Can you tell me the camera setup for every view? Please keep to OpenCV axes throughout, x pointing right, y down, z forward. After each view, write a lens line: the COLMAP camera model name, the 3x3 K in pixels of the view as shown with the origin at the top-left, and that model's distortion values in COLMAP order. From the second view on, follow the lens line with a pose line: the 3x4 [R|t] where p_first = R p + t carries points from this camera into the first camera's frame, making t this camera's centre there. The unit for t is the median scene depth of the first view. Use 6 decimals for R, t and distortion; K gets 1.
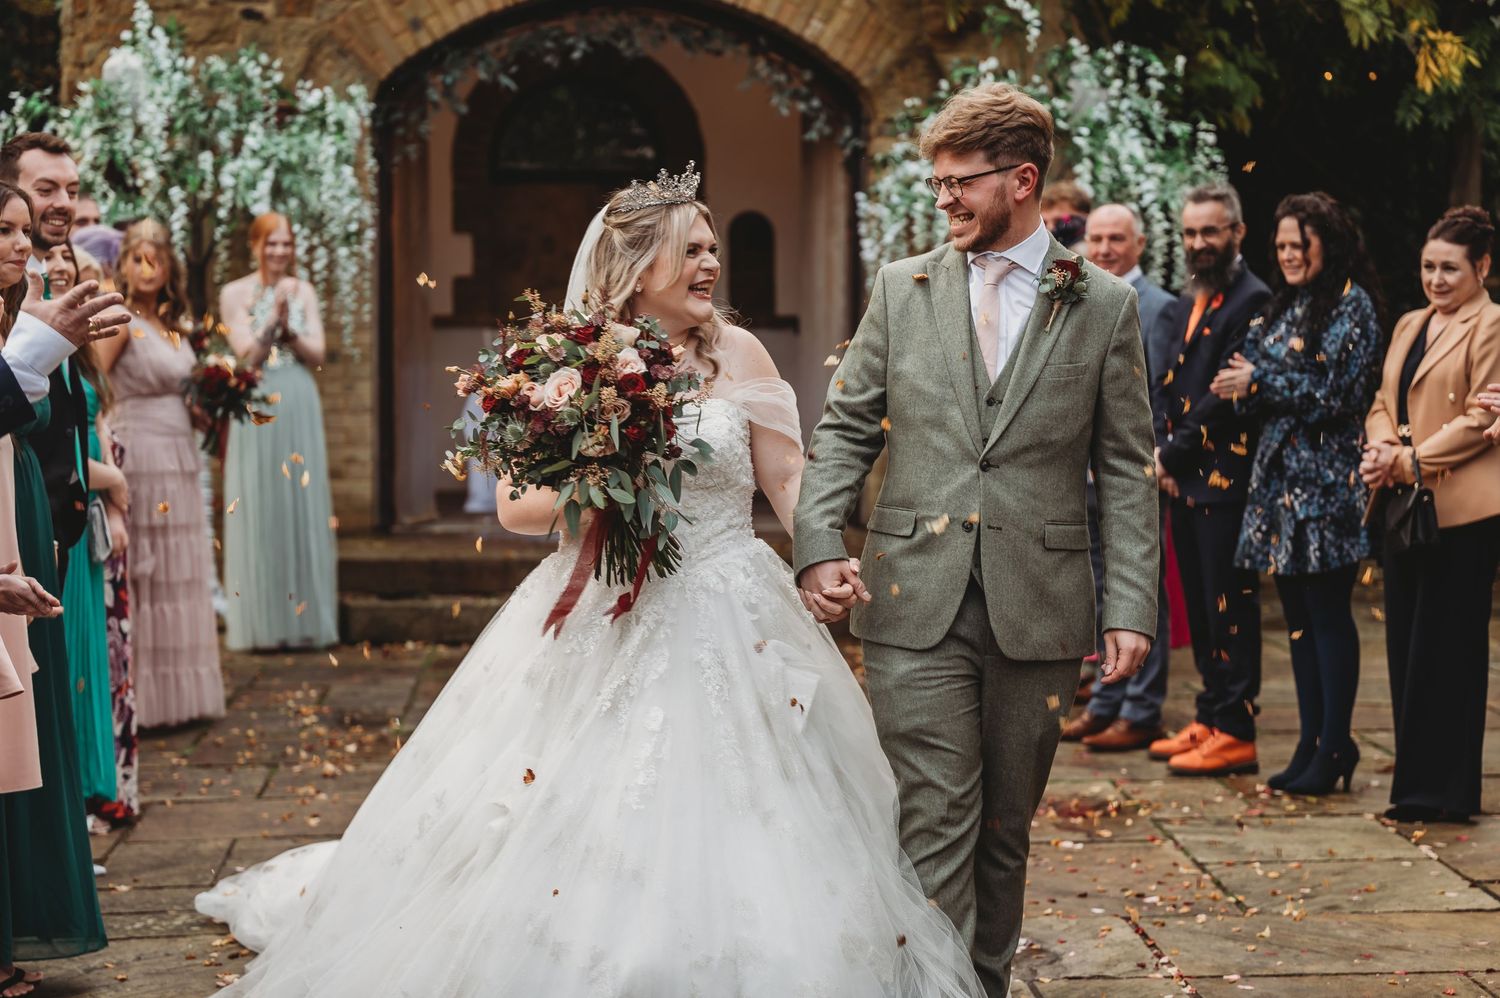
lens RADIAL K [[3131.7, 0, 750.6], [0, 3131.7, 500.2], [0, 0, 1]] dist [0.137567, 0.000000]
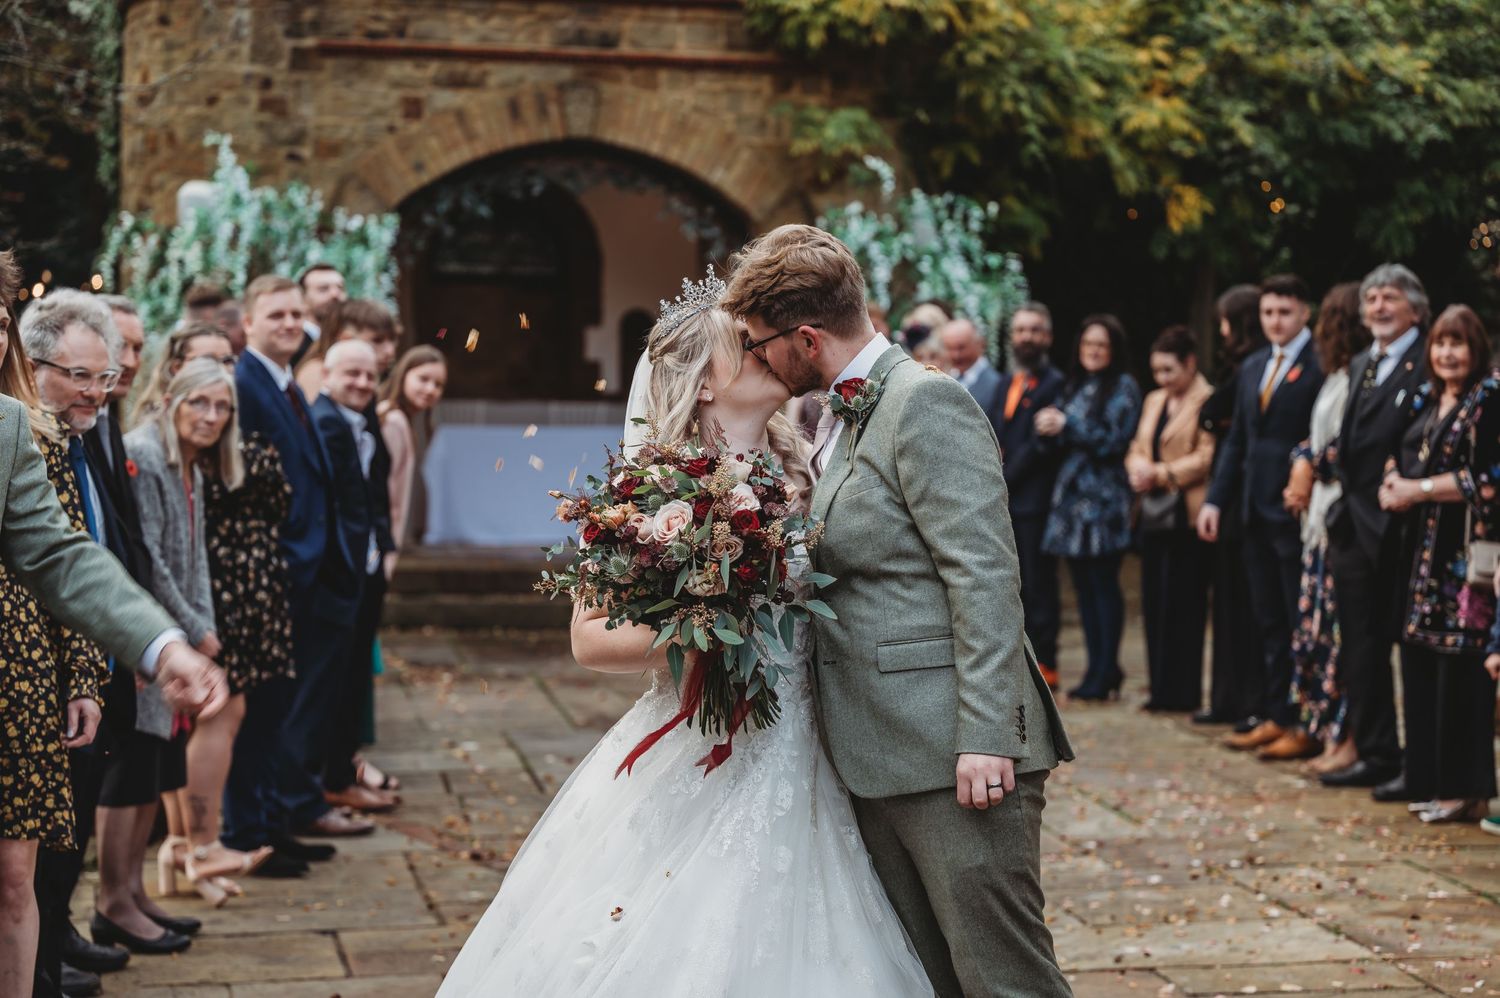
lens RADIAL K [[3421.7, 0, 759.4], [0, 3421.7, 498.8], [0, 0, 1]] dist [0.302458, 0.000000]
pose [[0.995878, 0.013549, 0.089684, -0.095407], [-0.010162, 0.999222, -0.038118, 0.042836], [-0.090131, 0.037050, 0.995241, -0.460038]]
